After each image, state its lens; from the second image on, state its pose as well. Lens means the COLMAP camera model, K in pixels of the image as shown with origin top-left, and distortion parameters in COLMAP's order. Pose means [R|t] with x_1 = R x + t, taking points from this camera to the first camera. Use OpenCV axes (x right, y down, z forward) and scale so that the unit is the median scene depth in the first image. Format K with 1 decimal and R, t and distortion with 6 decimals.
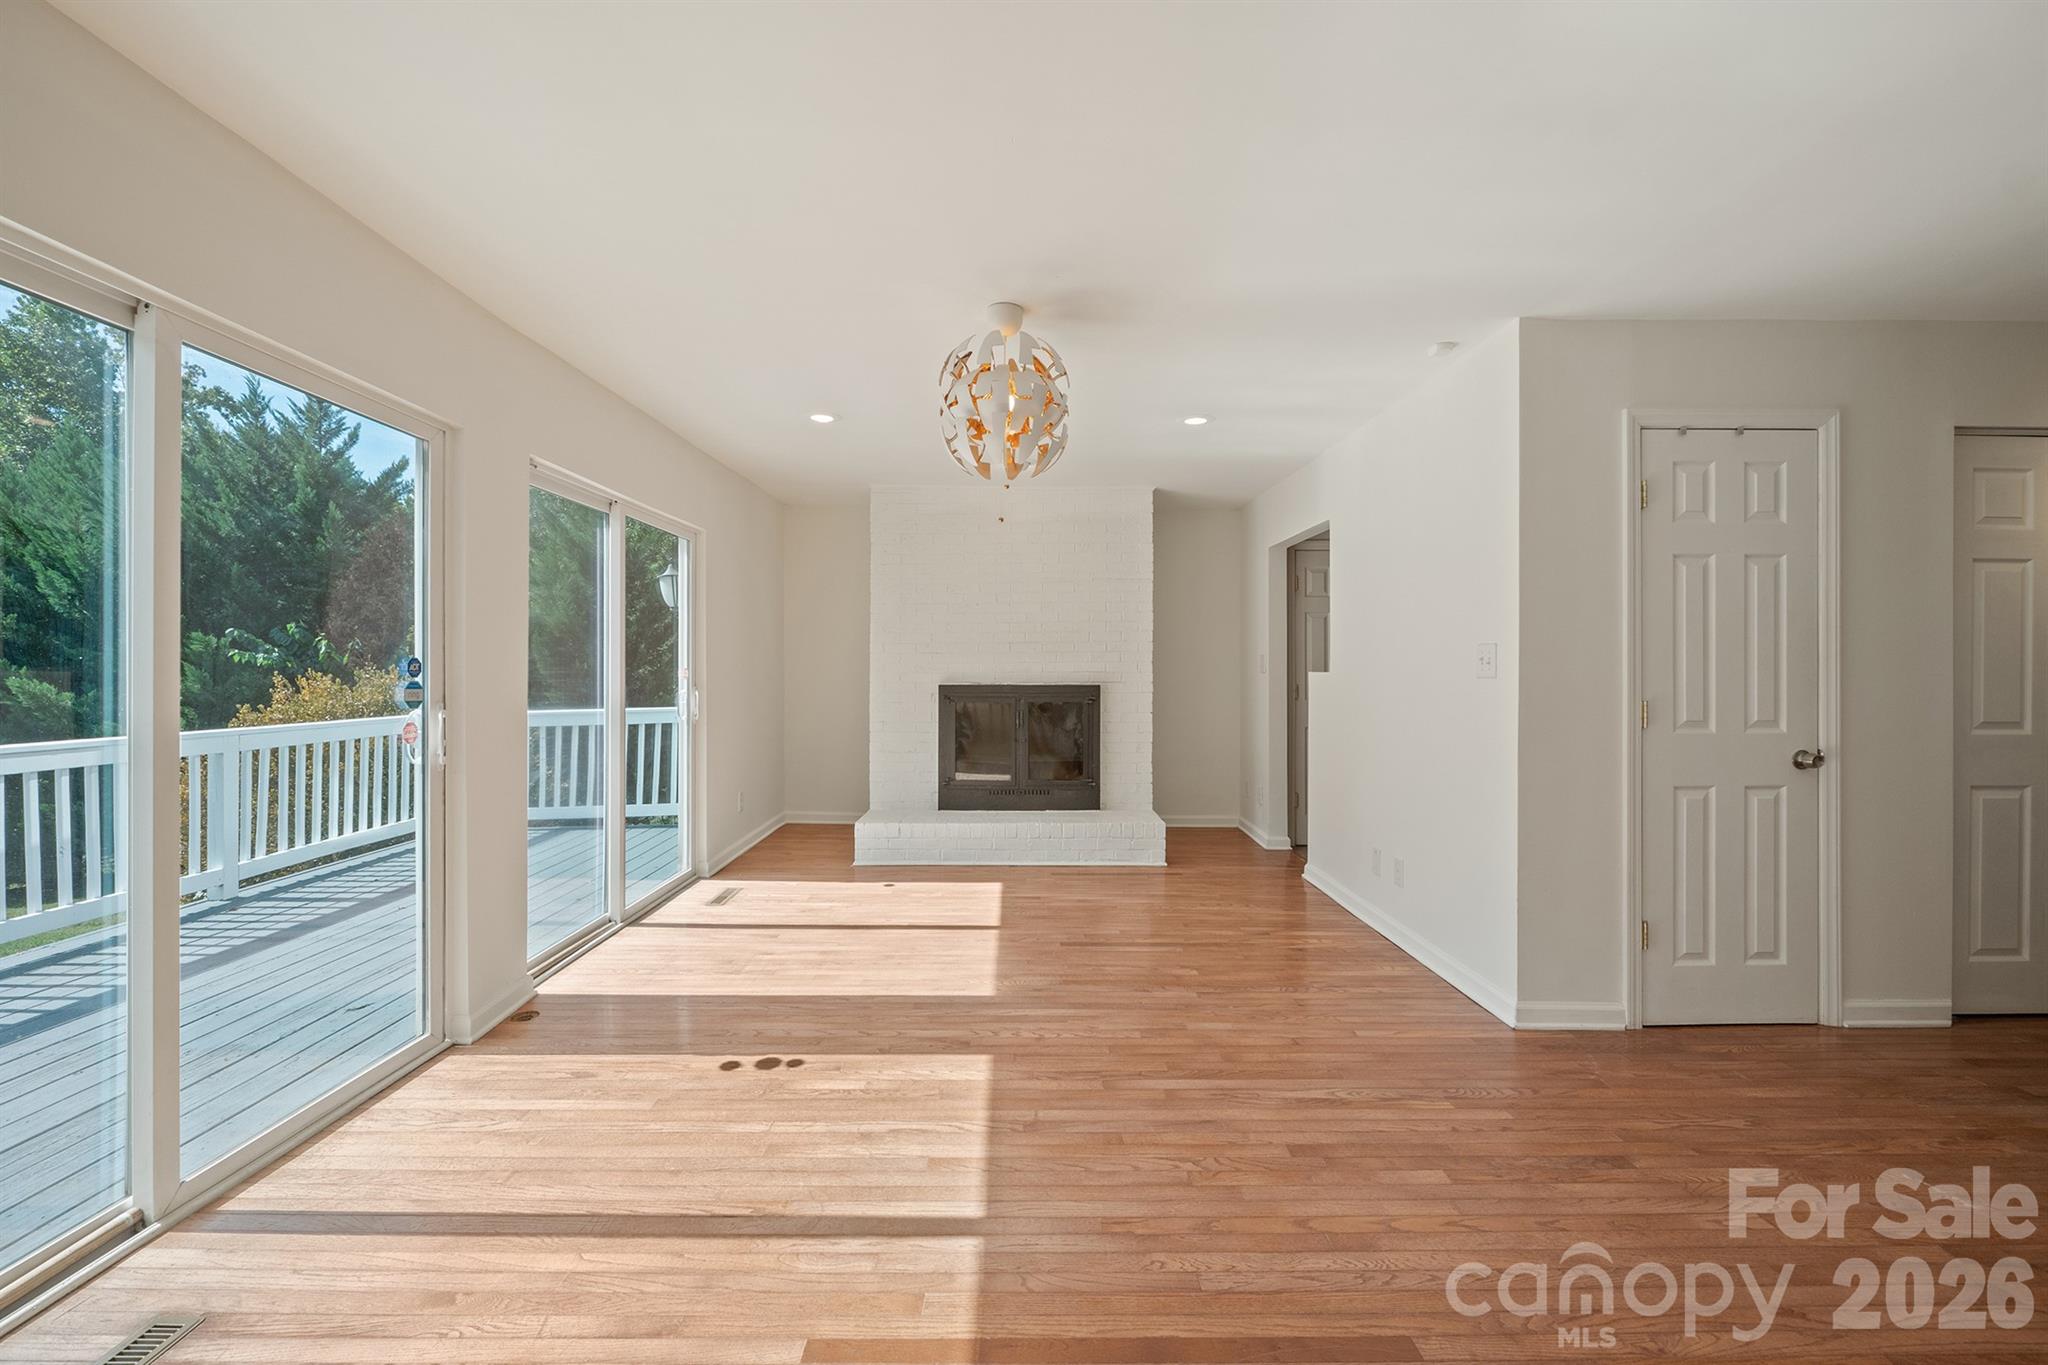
lens RADIAL K [[867.5, 0, 1027.2], [0, 867.5, 664.5], [0, 0, 1]] dist [-0.006980, -0.000173]
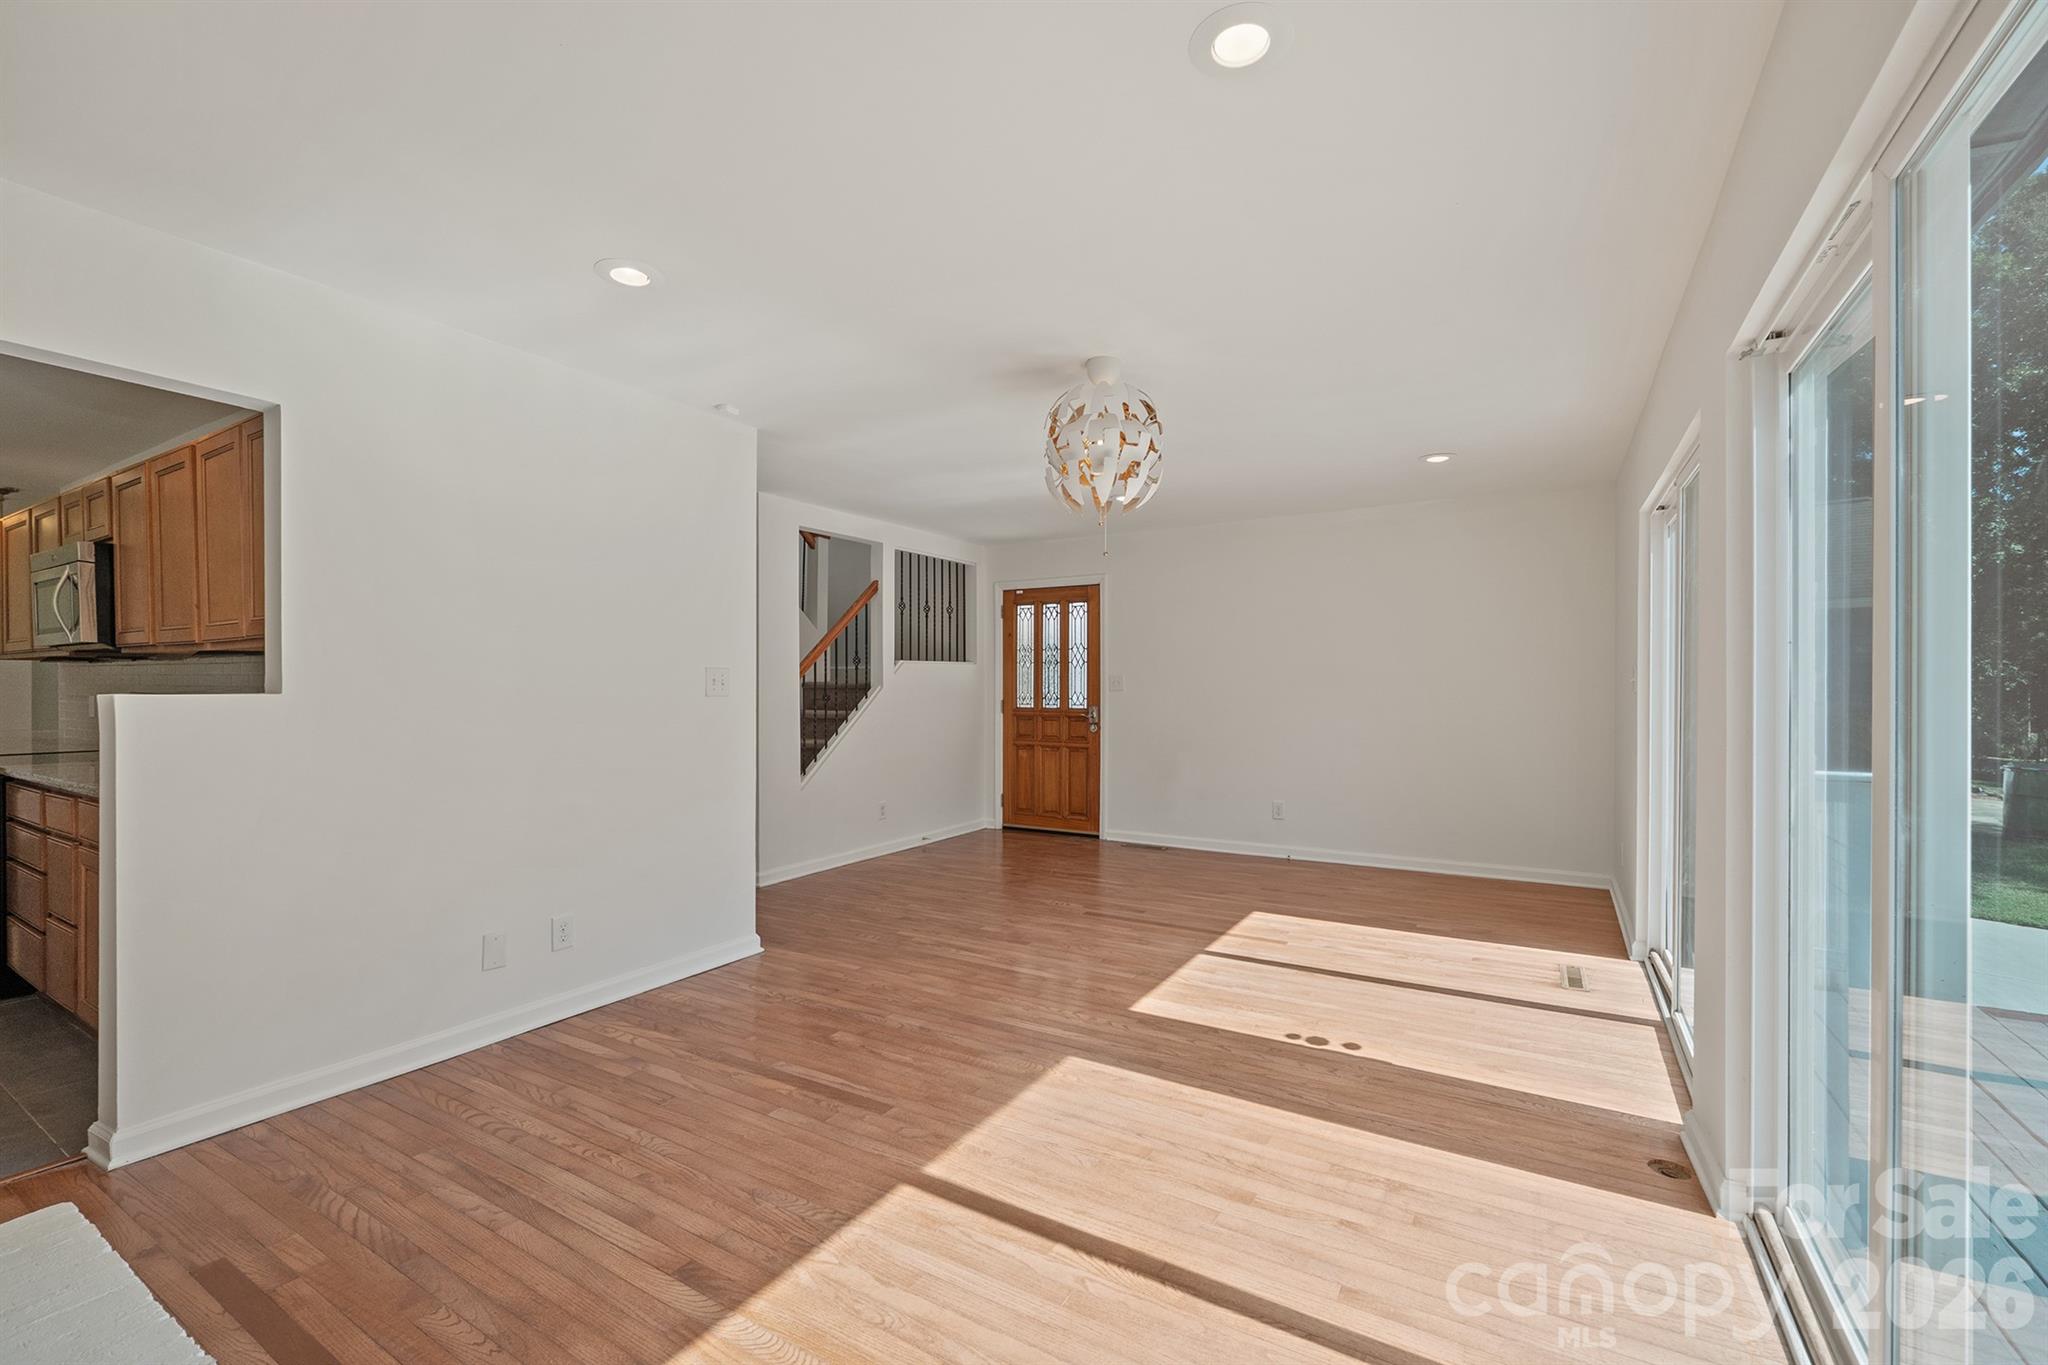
lens RADIAL K [[867.5, 0, 1016.5], [0, 867.5, 690.7], [0, 0, 1]] dist [-0.006980, -0.000173]
pose [[-0.847729, -0.005602, 0.530399, -0.500943], [-0.007420, 0.999972, -0.001298, 0.005676], [-0.530377, -0.005035, -0.847747, 1.931140]]
